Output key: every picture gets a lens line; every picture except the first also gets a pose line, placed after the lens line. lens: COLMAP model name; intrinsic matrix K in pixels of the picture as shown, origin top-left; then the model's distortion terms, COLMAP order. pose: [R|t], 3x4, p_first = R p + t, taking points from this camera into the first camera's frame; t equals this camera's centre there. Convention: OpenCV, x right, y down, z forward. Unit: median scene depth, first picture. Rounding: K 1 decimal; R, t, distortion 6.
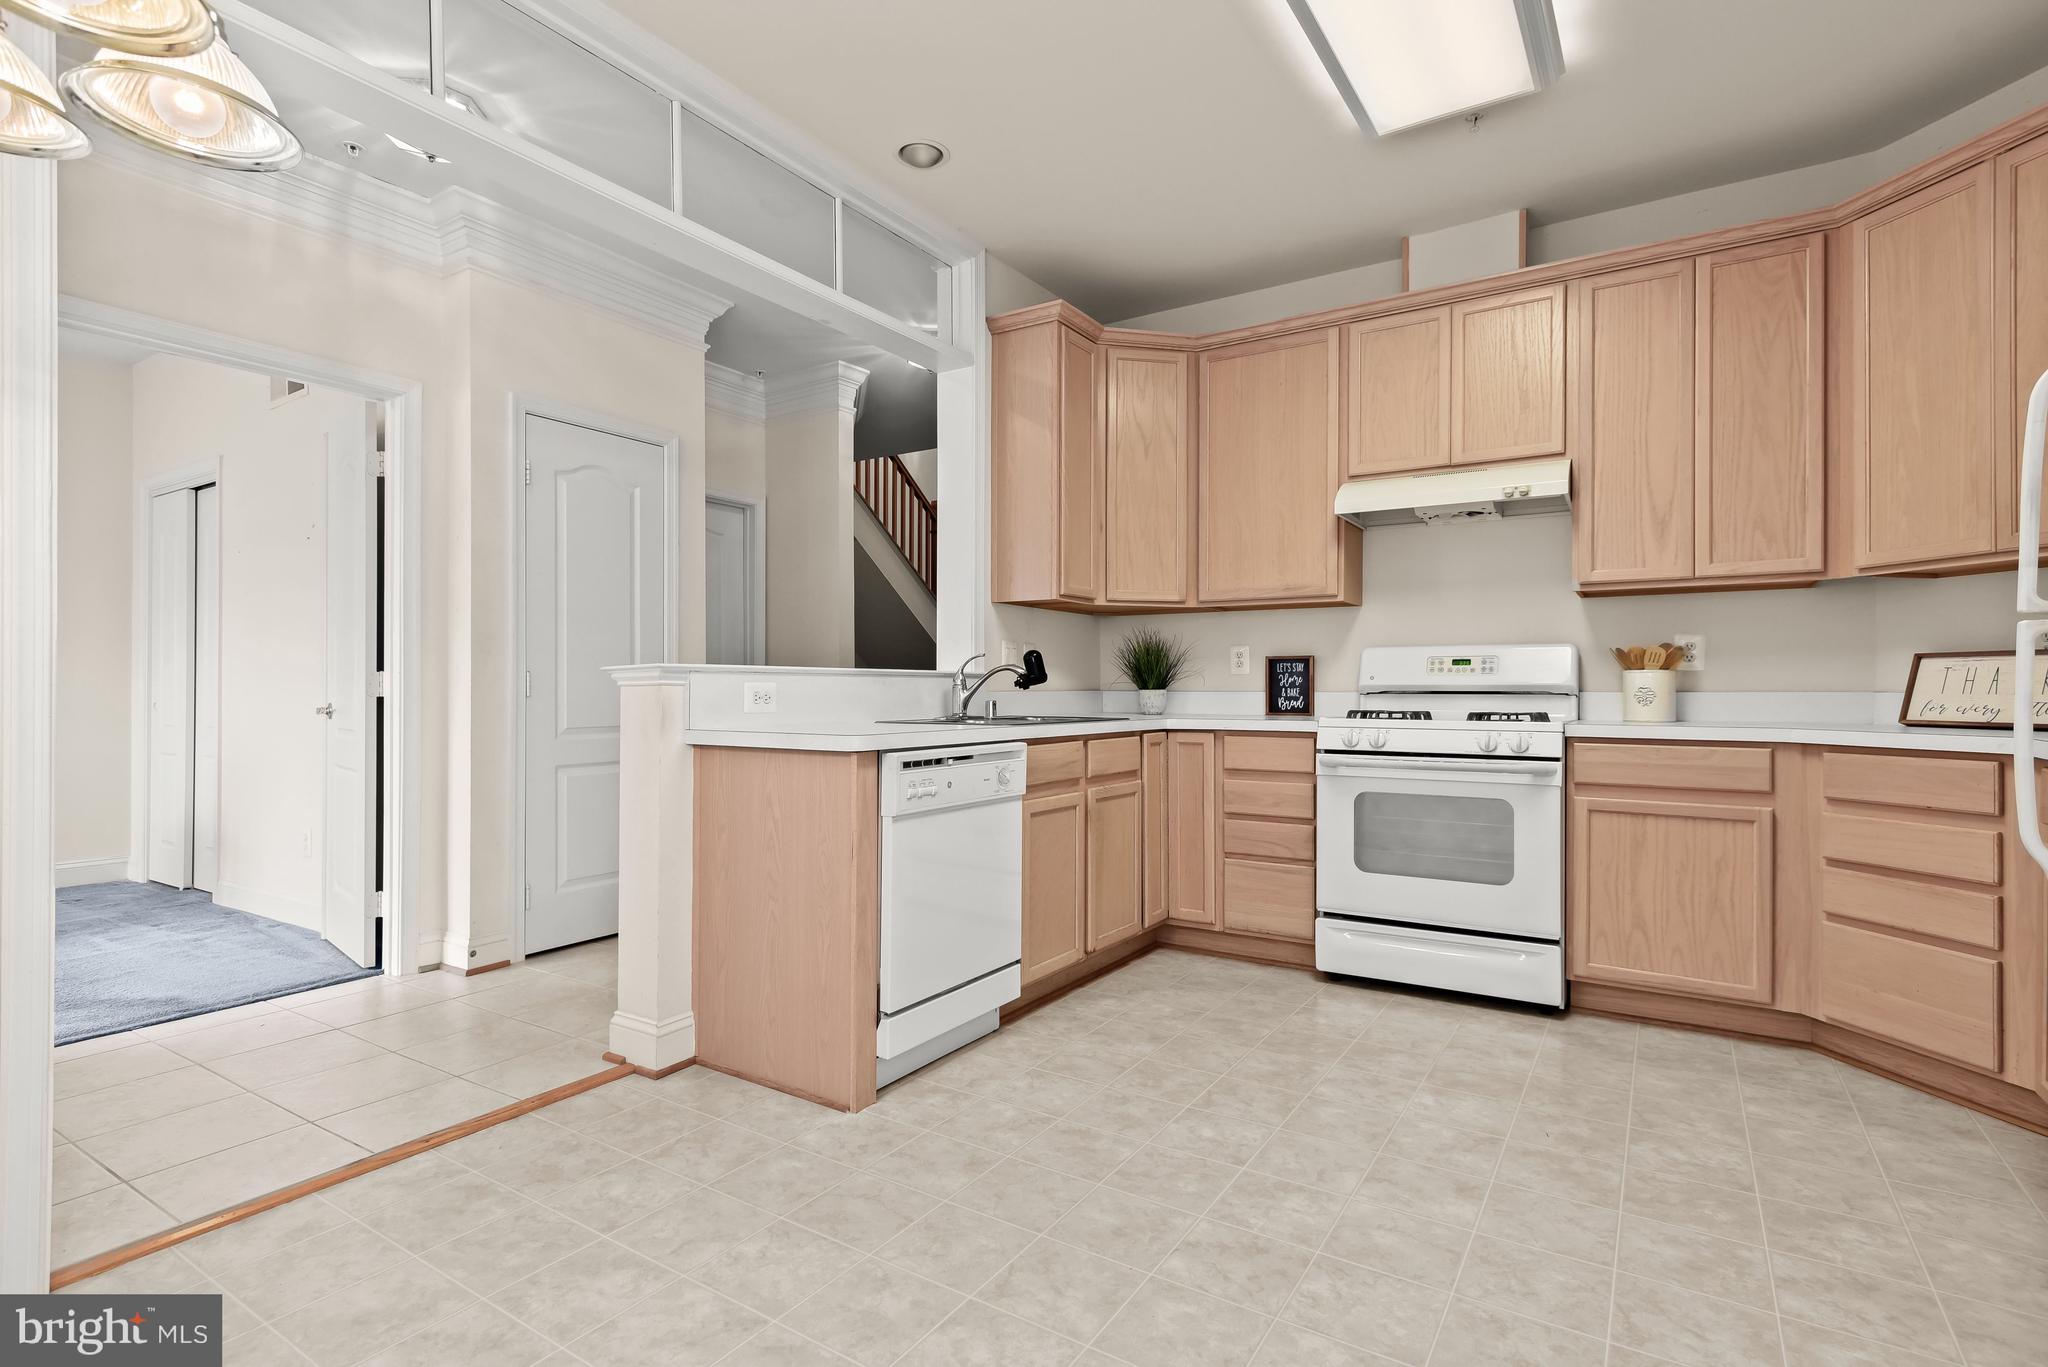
lens RADIAL K [[1008.3, 0, 1019.4], [0, 1008.3, 687.9], [0, 0, 1]] dist [0.001970, 0.000065]
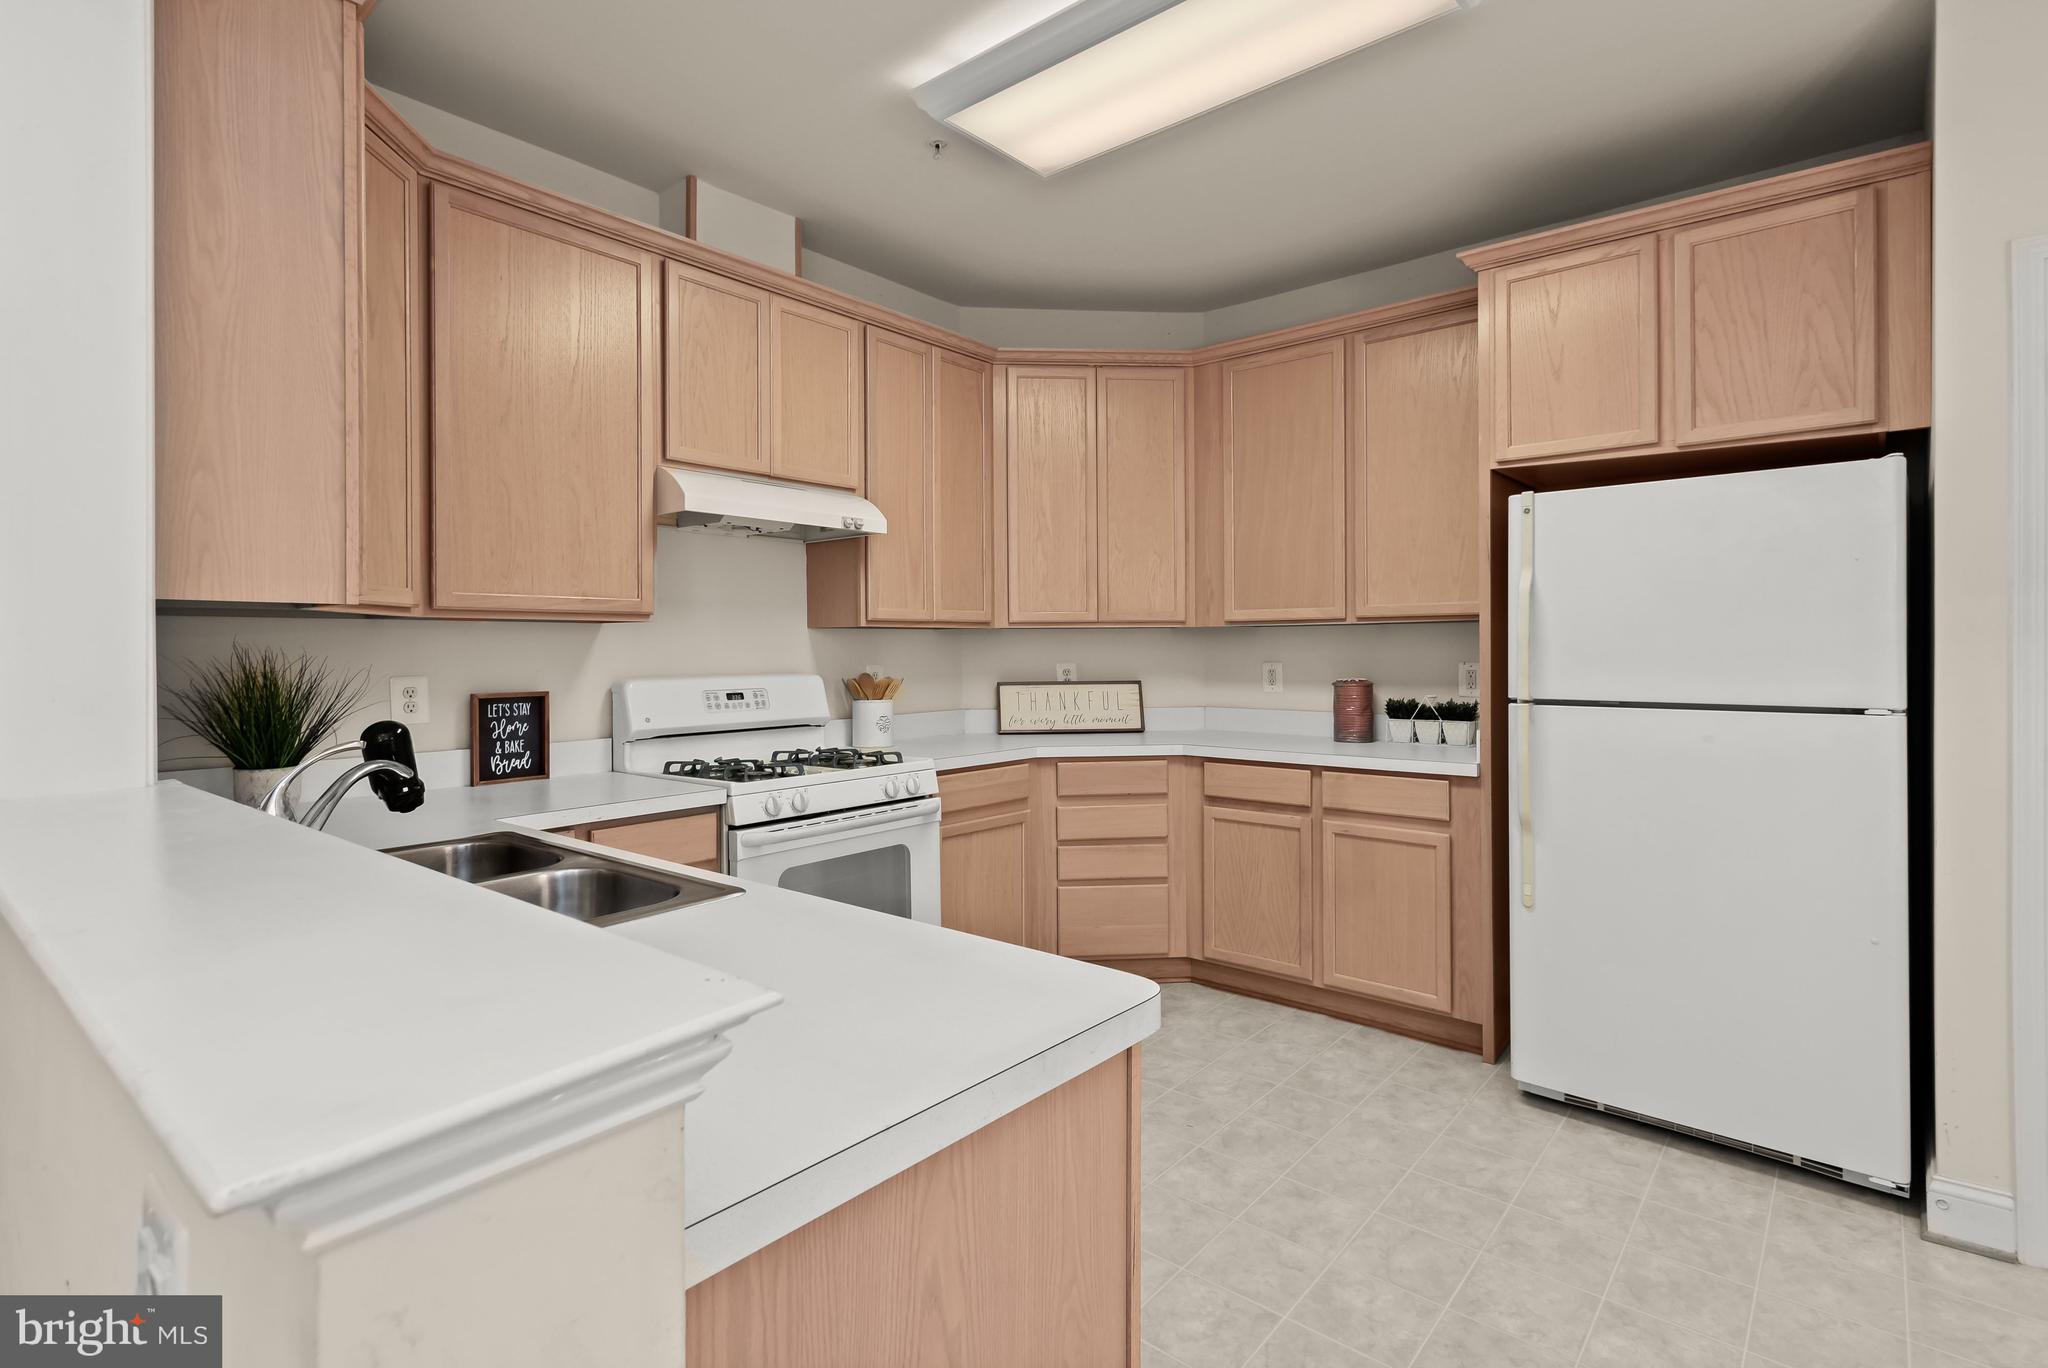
lens RADIAL K [[994.5, 0, 1027.4], [0, 994.5, 655.5], [0, 0, 1]] dist [0.004167, 0.000489]
pose [[0.114674, -0.009490, 0.993358, -0.399518], [0.006014, 0.999943, 0.008858, -0.069028], [-0.993385, 0.004958, 0.114725, 0.667986]]
